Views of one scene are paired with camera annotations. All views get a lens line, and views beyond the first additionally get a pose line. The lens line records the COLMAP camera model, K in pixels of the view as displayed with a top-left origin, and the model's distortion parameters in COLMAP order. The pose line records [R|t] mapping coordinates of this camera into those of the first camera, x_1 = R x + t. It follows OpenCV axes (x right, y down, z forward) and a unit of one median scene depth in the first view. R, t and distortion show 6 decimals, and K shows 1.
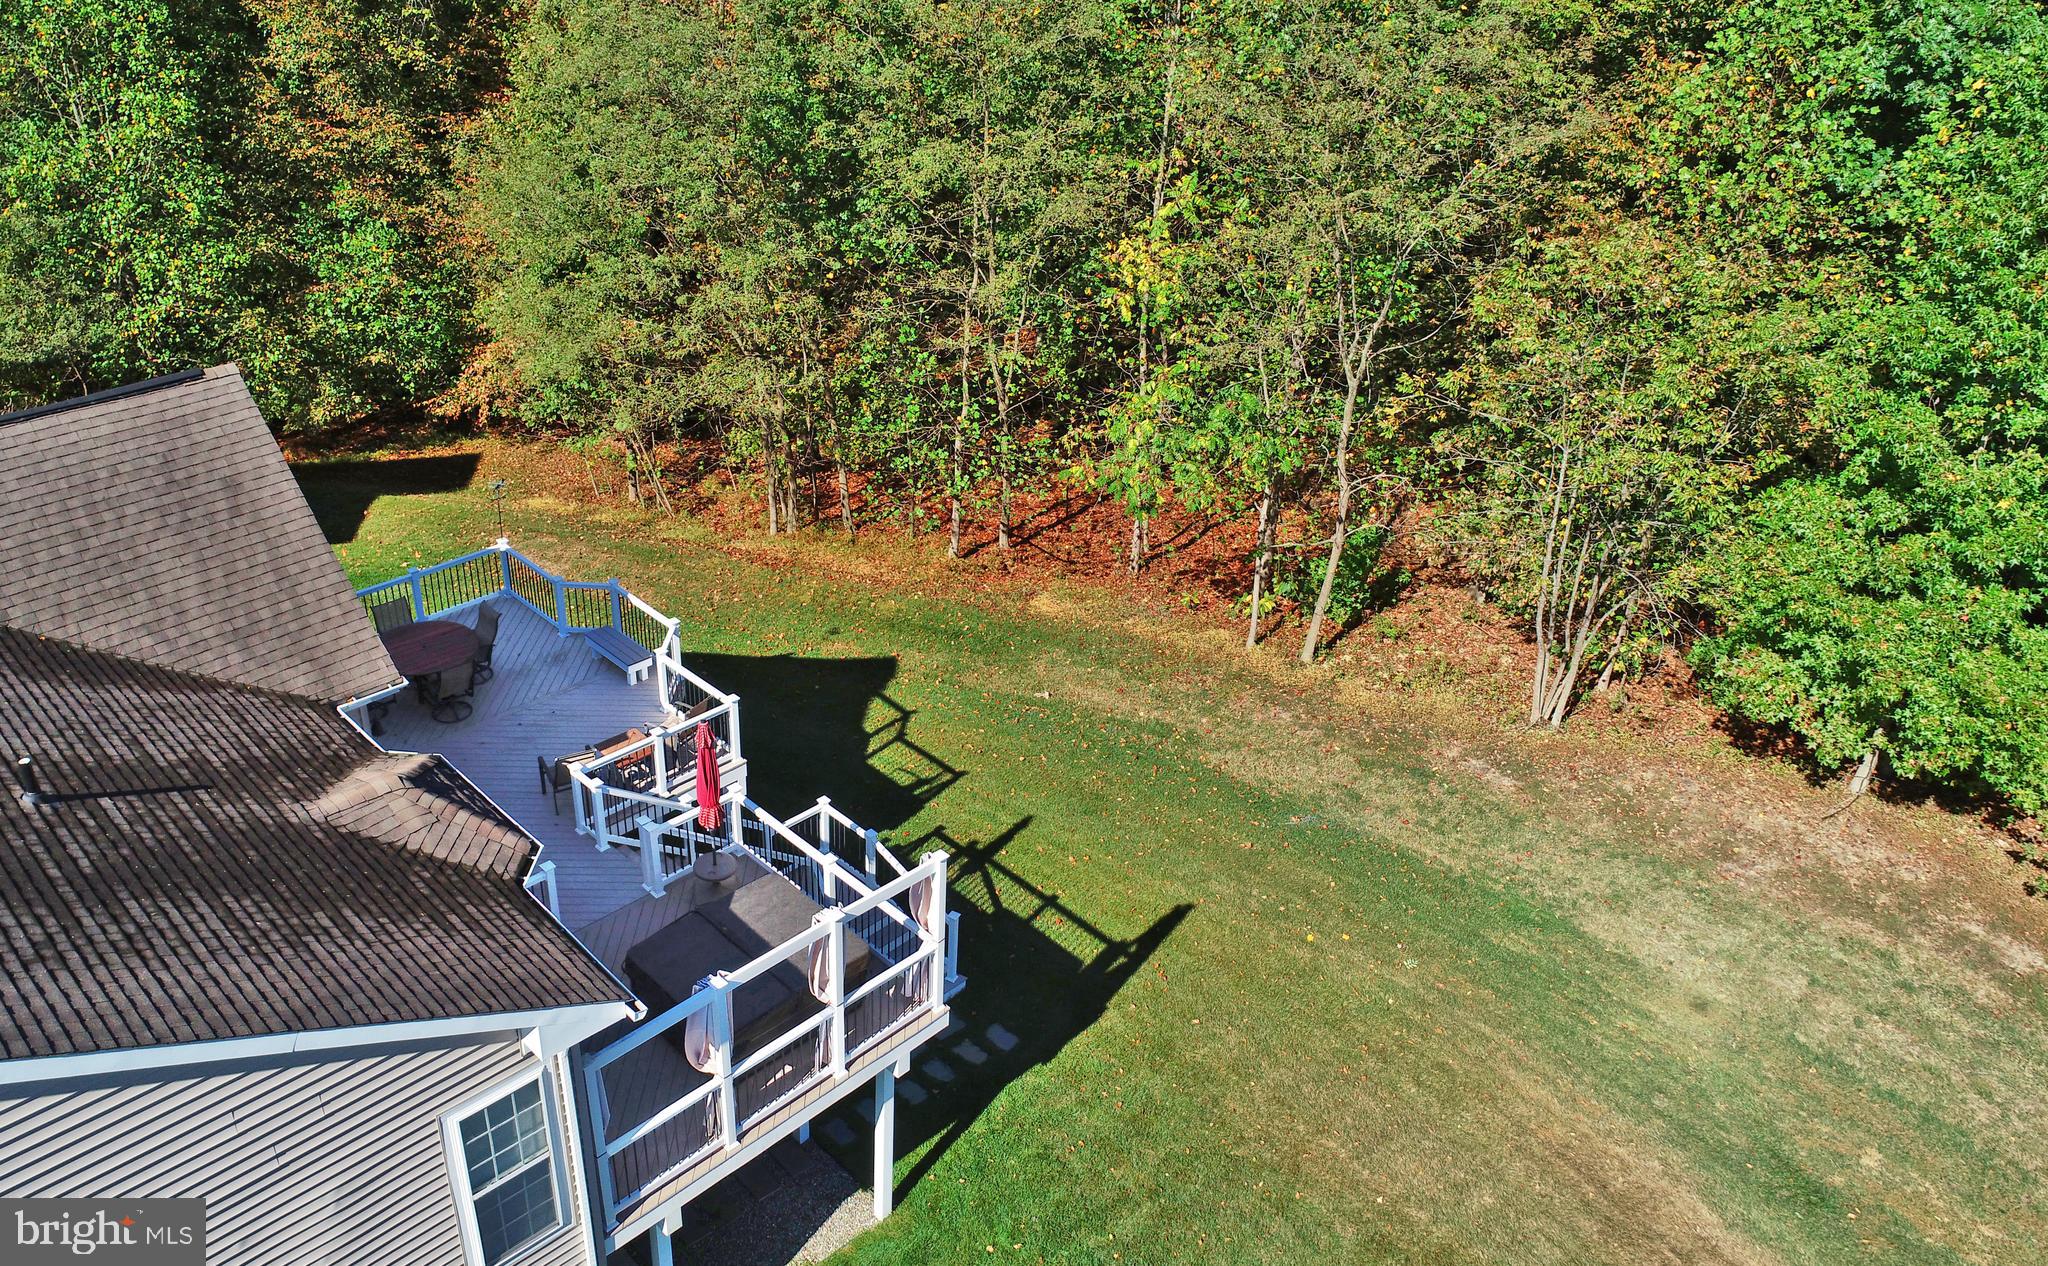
lens RADIAL K [[1461.3, 0, 1026.8], [0, 1461.3, 630.1], [0, 0, 1]] dist [0.001174, 0.002973]
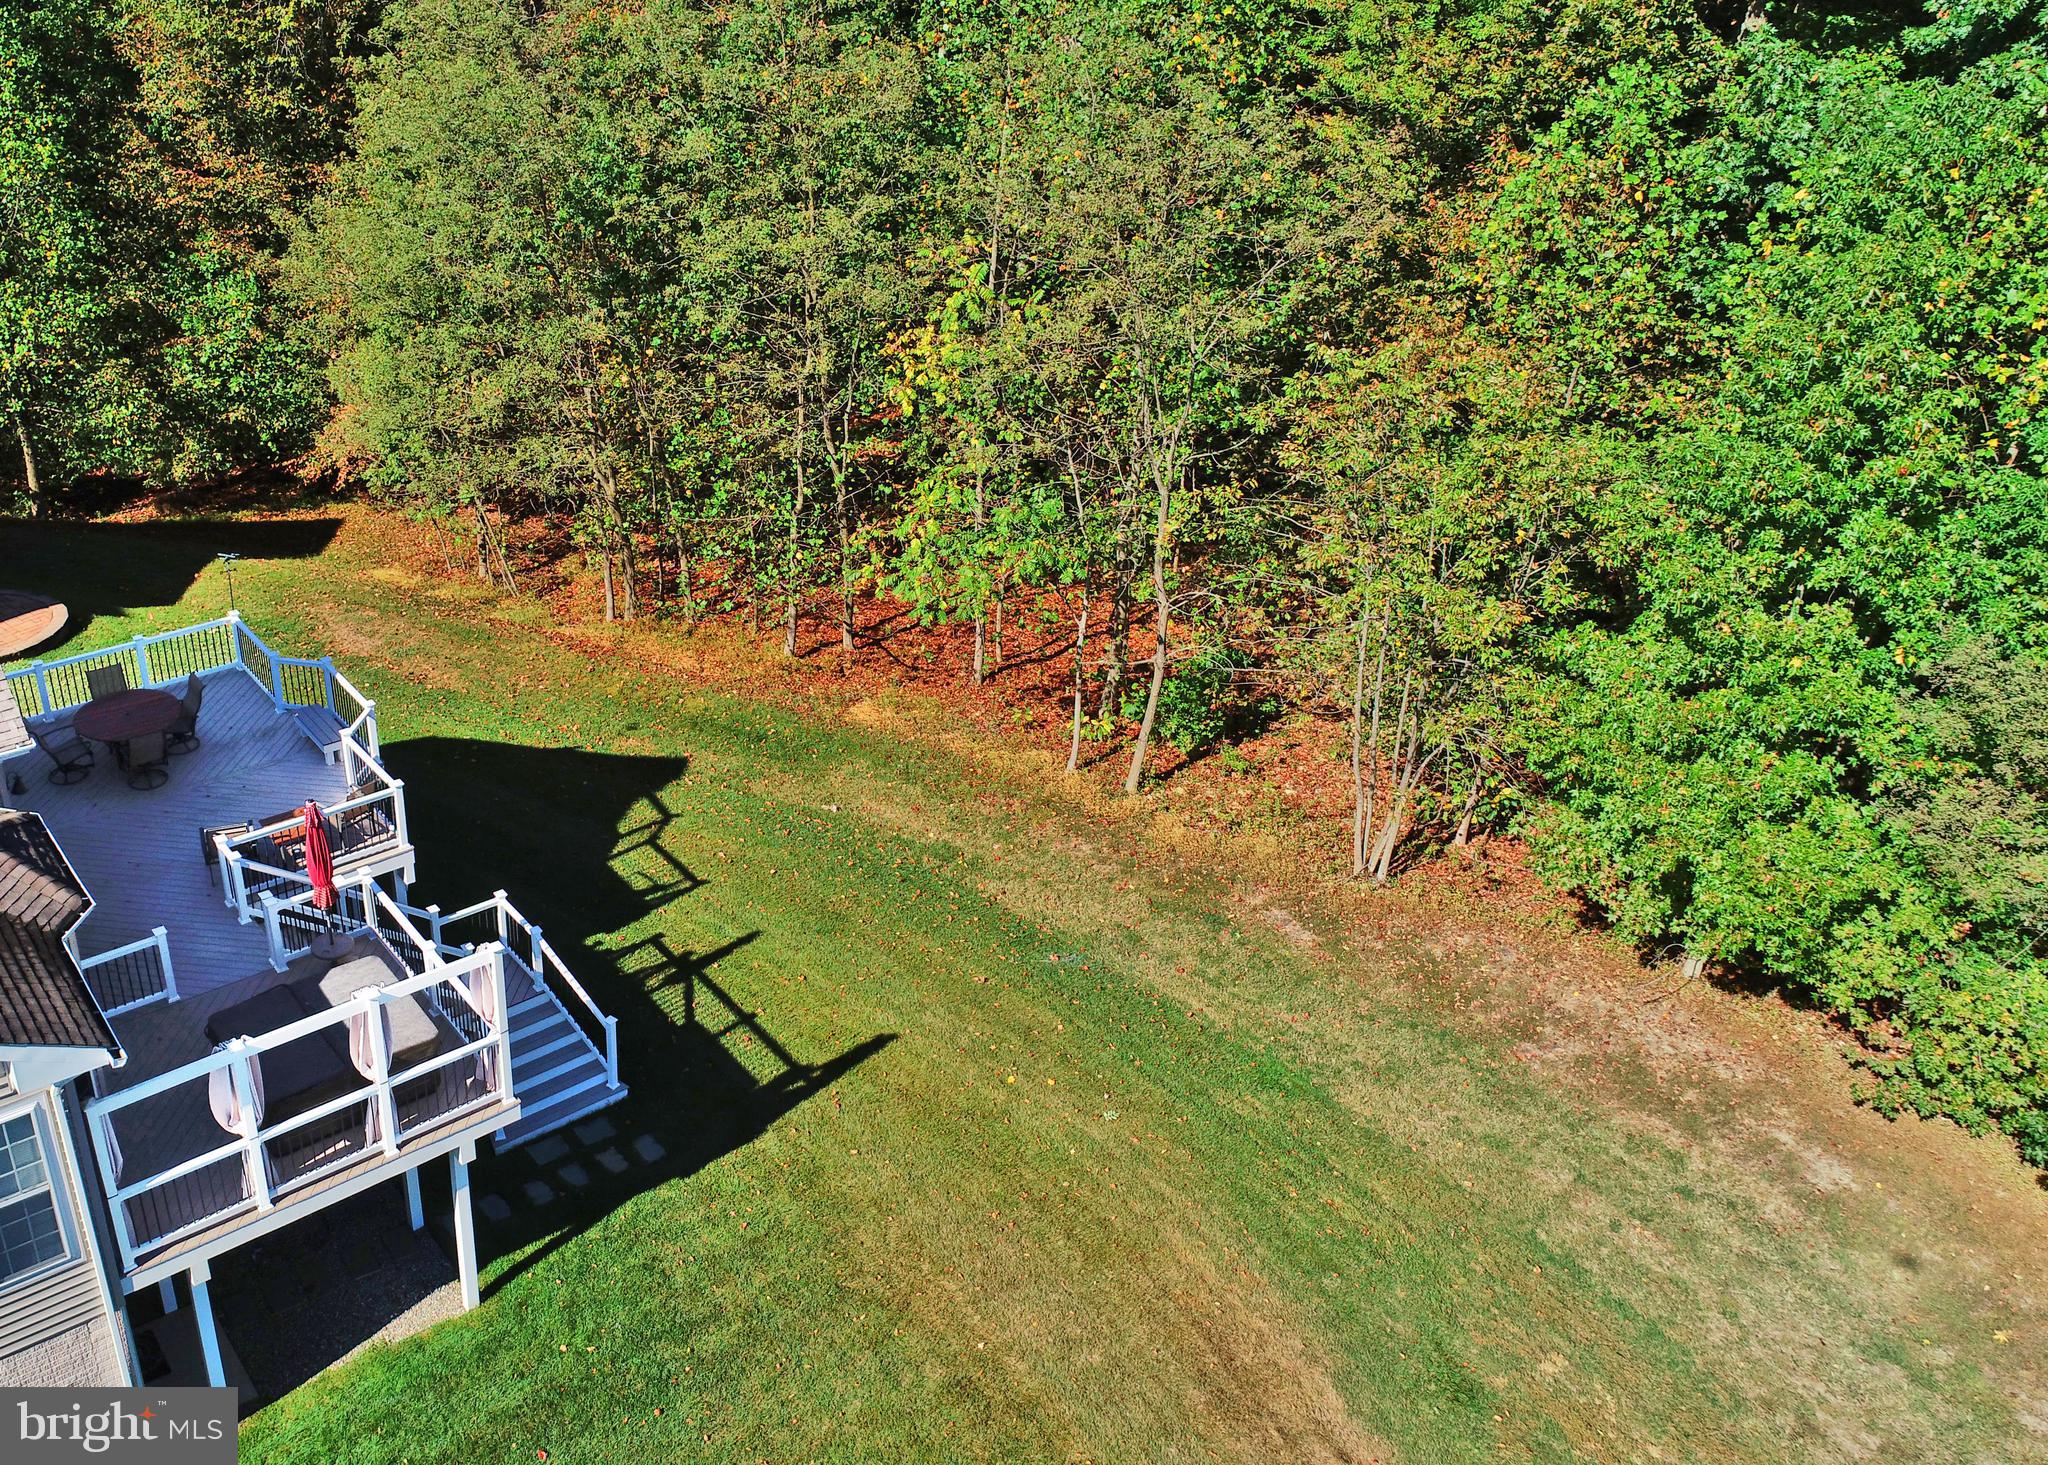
lens RADIAL K [[1759.7, 0, 1021.7], [0, 1759.7, 736.1], [0, 0, 1]] dist [0.004862, 0.004072]
pose [[0.990955, 0.061577, -0.119233, 0.303714], [-0.062129, 0.998068, -0.000916, -0.009264], [0.118947, 0.008316, 0.992866, -0.120650]]
